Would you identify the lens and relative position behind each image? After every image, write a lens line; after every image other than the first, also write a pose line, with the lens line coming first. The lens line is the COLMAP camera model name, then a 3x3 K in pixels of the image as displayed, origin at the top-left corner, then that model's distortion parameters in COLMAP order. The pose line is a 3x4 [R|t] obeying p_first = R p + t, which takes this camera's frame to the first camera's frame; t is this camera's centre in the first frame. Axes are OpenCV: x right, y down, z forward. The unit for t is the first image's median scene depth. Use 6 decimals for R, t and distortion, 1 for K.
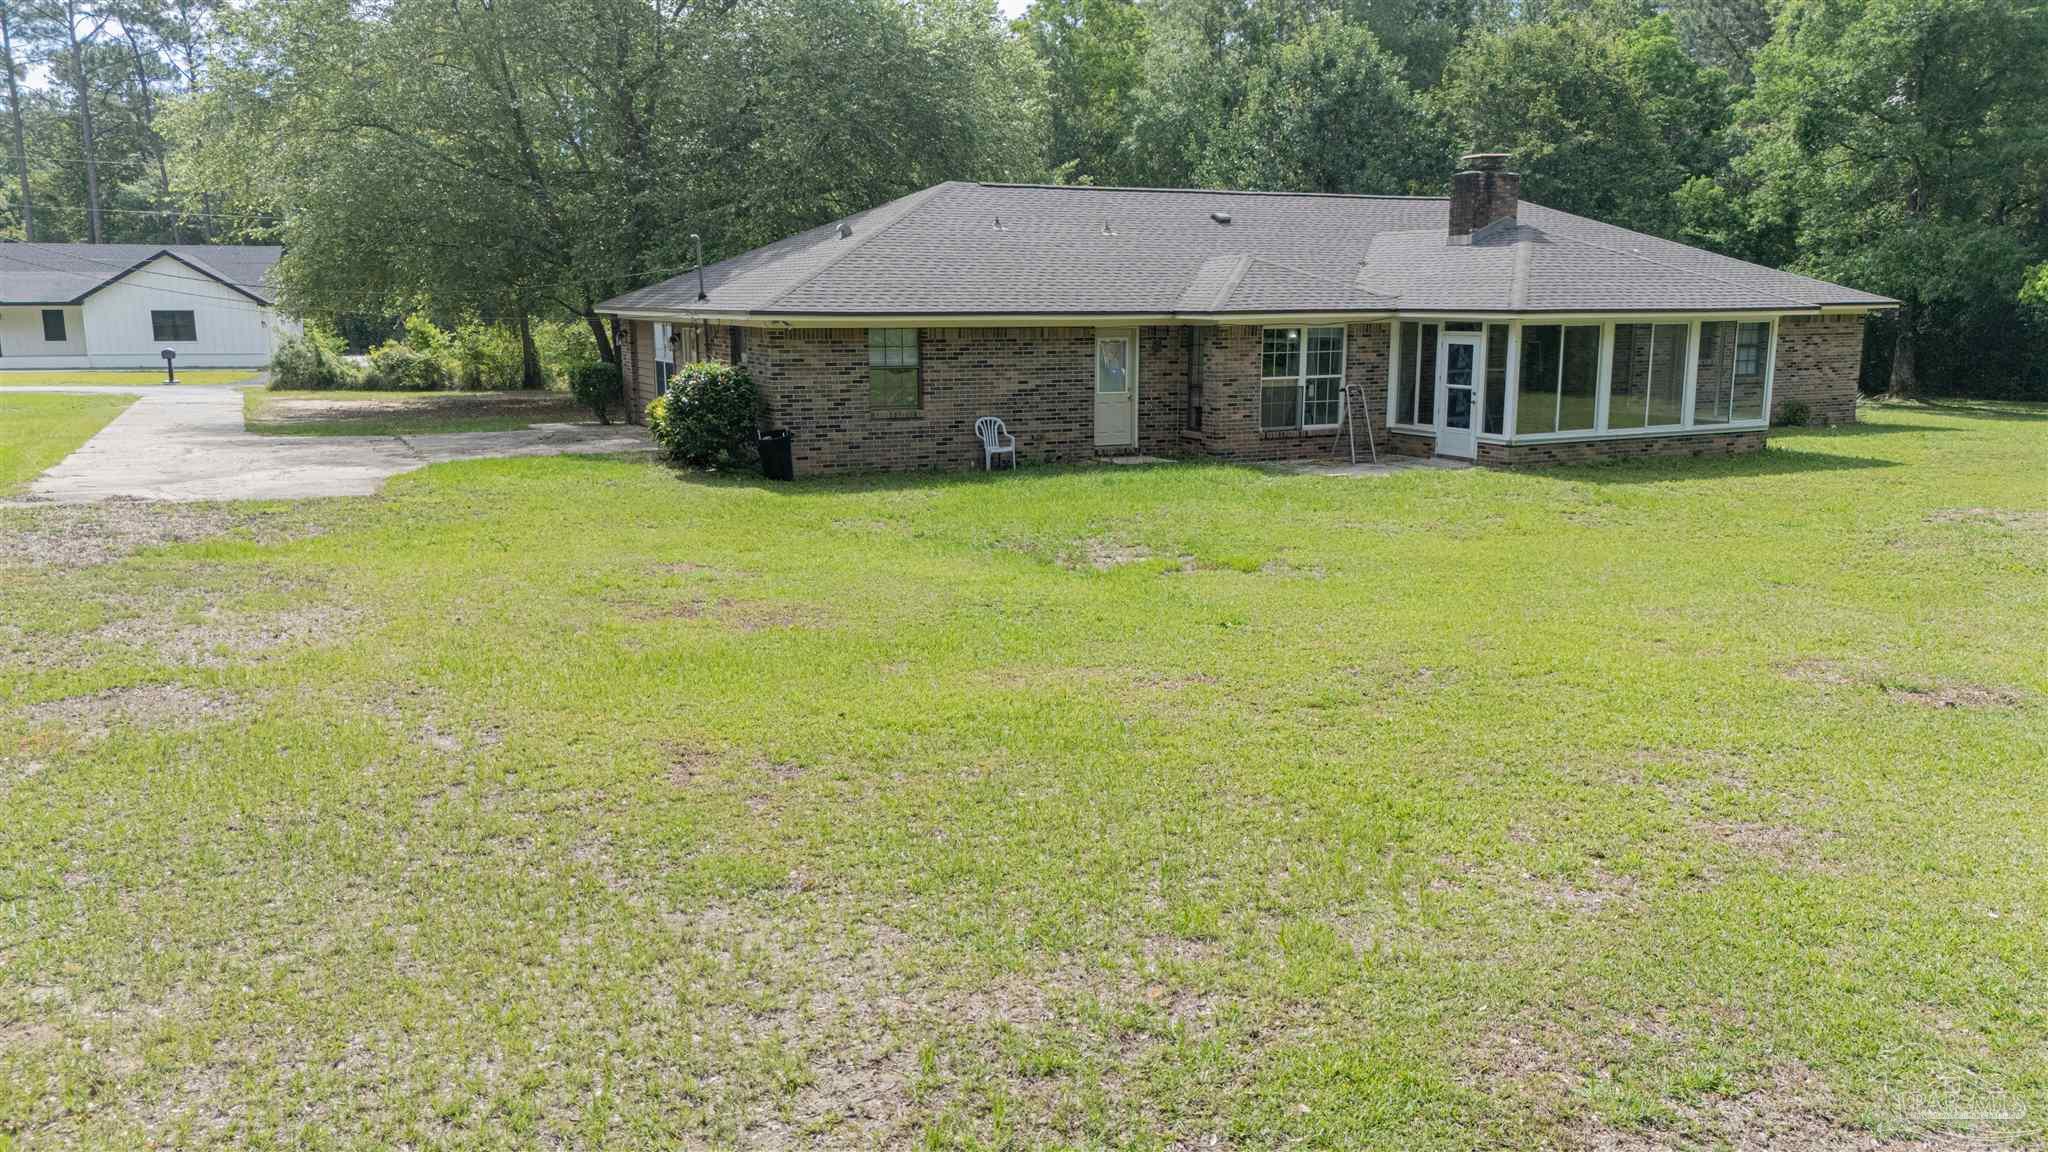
lens RADIAL K [[1515.9, 0, 1024.5], [0, 1515.9, 599.2], [0, 0, 1]] dist [0.070910, -0.062402]
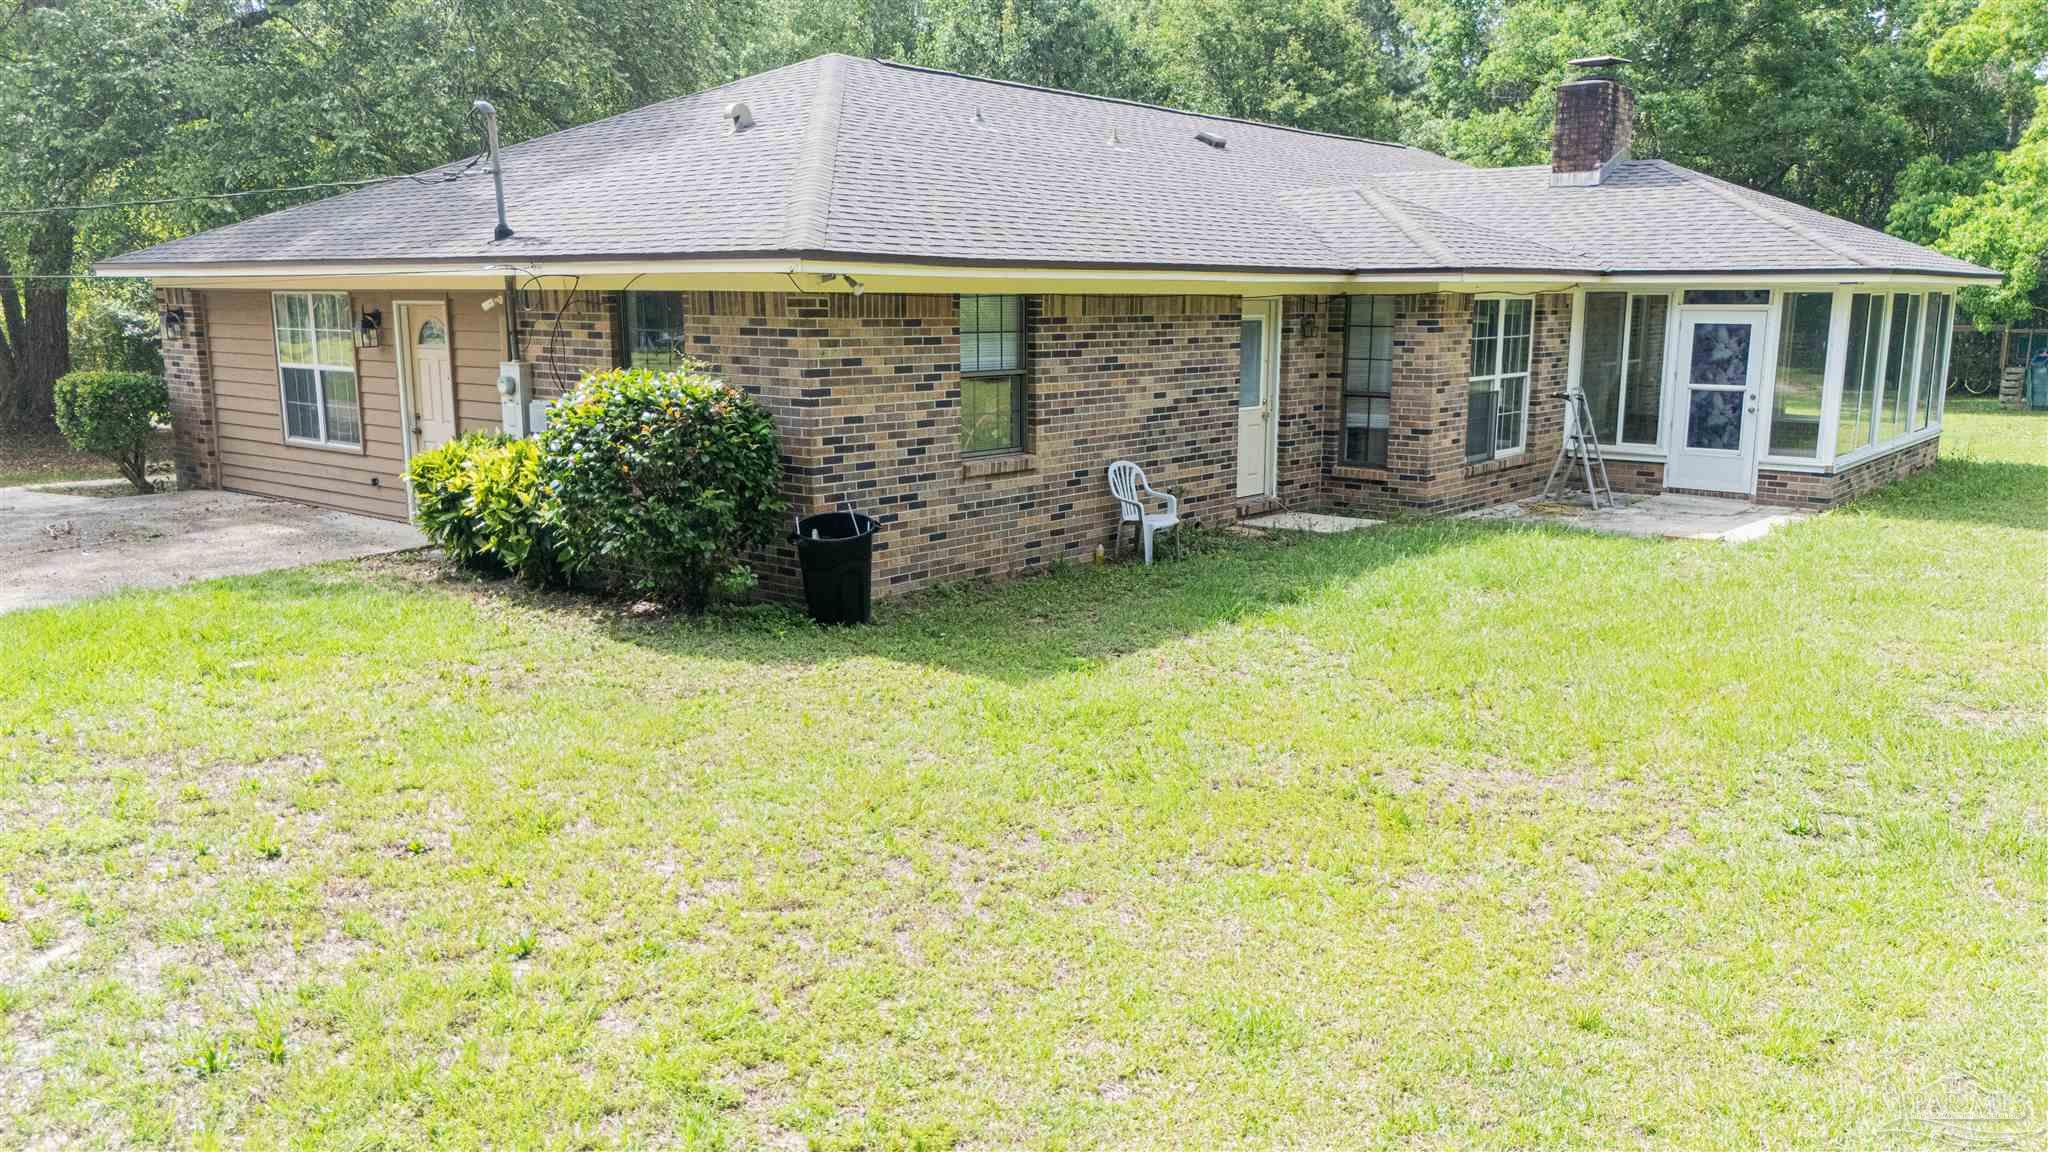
lens RADIAL K [[1515.9, 0, 1022.8], [0, 1515.9, 571.4], [0, 0, 1]] dist [0.070910, -0.062402]
pose [[0.915731, -0.068183, 0.395964, -0.262391], [0.074136, 0.997248, 0.000269, -0.081103], [-0.394893, 0.029109, 0.918266, 0.503180]]
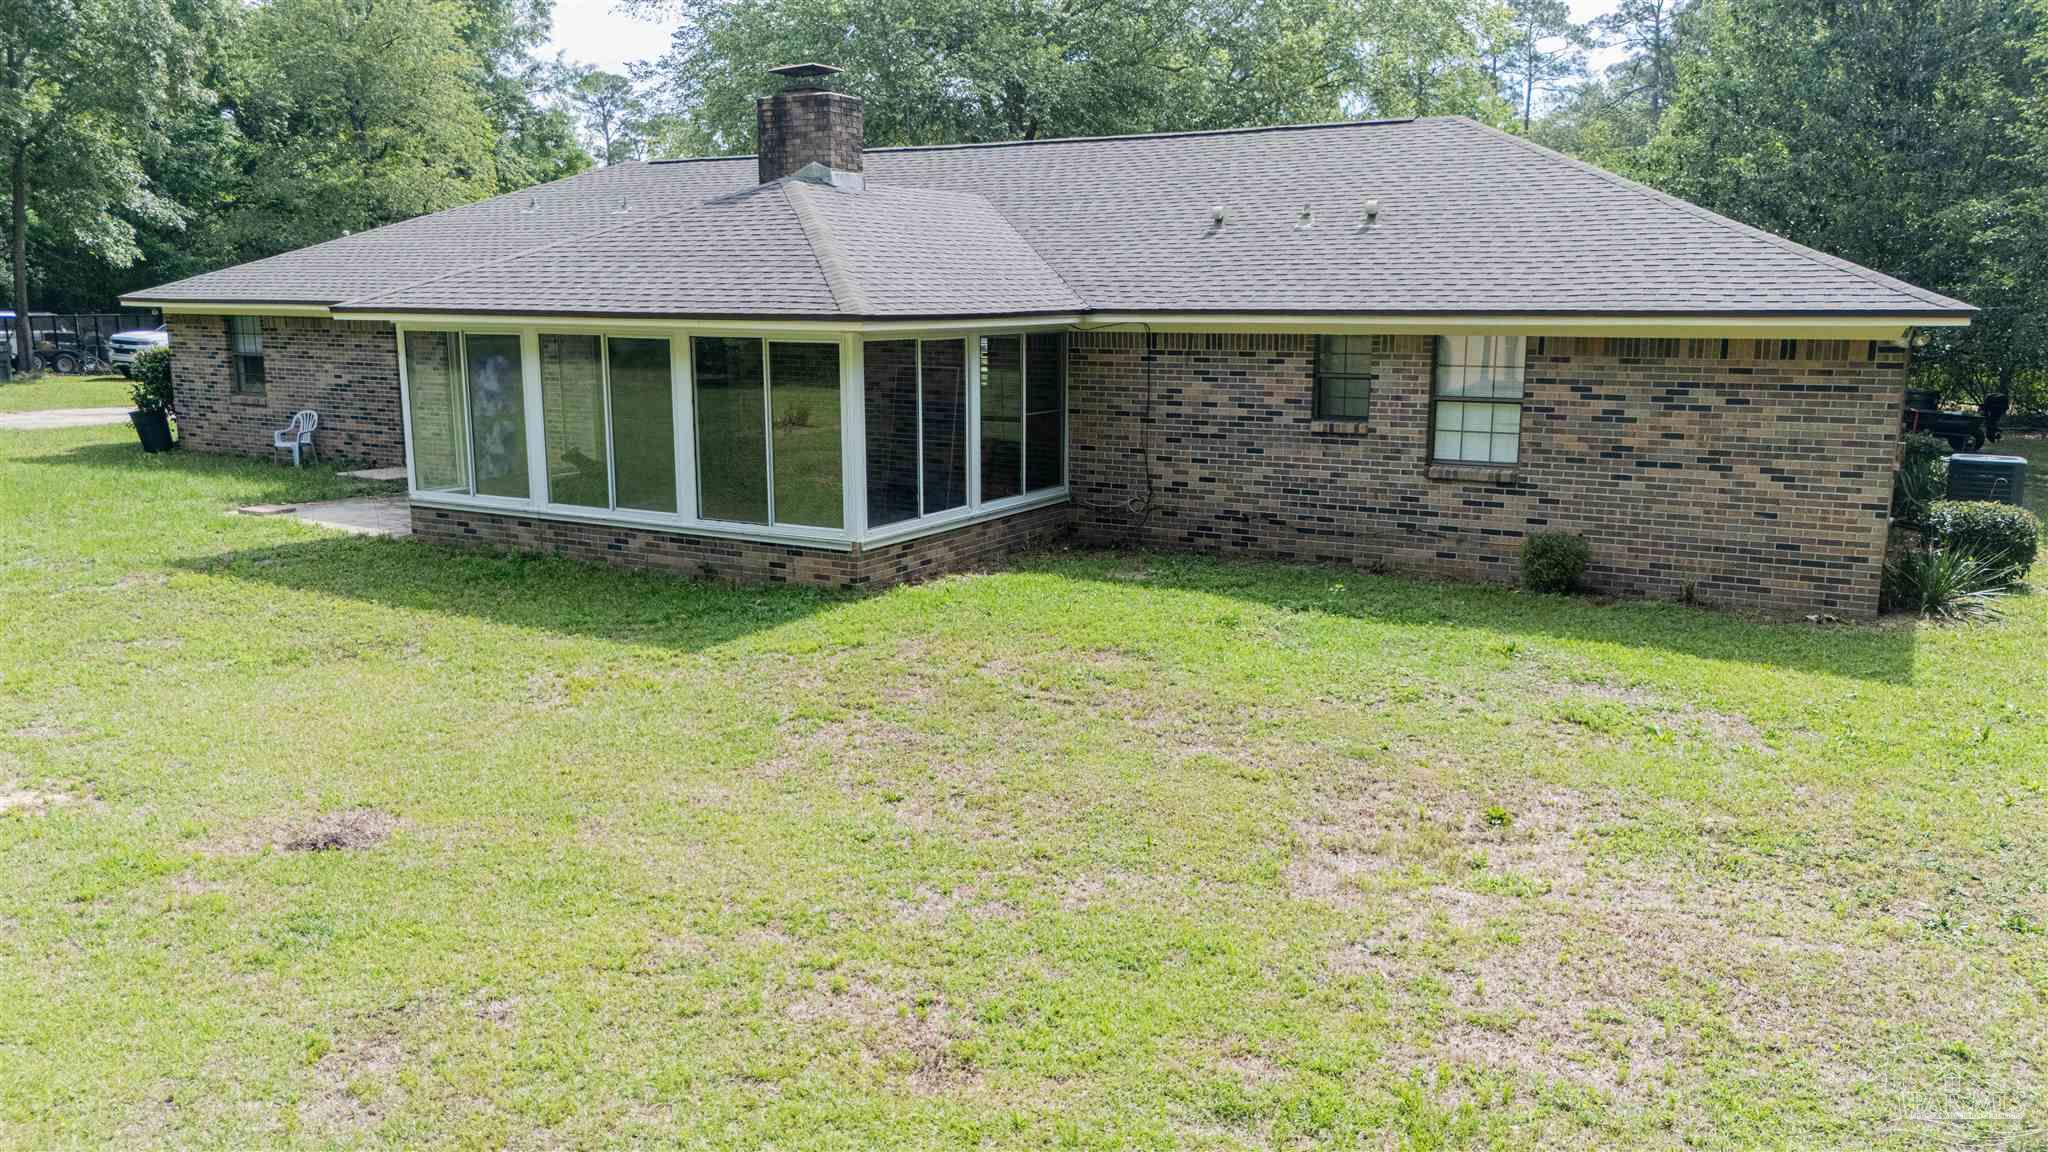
lens RADIAL K [[1515.9, 0, 1033.4], [0, 1515.9, 573.1], [0, 0, 1]] dist [0.070910, -0.062402]
pose [[0.551000, 0.154765, -0.820029, 0.998165], [-0.163281, 0.983653, 0.075933, -0.161521], [0.818376, 0.092056, 0.567263, 0.806312]]
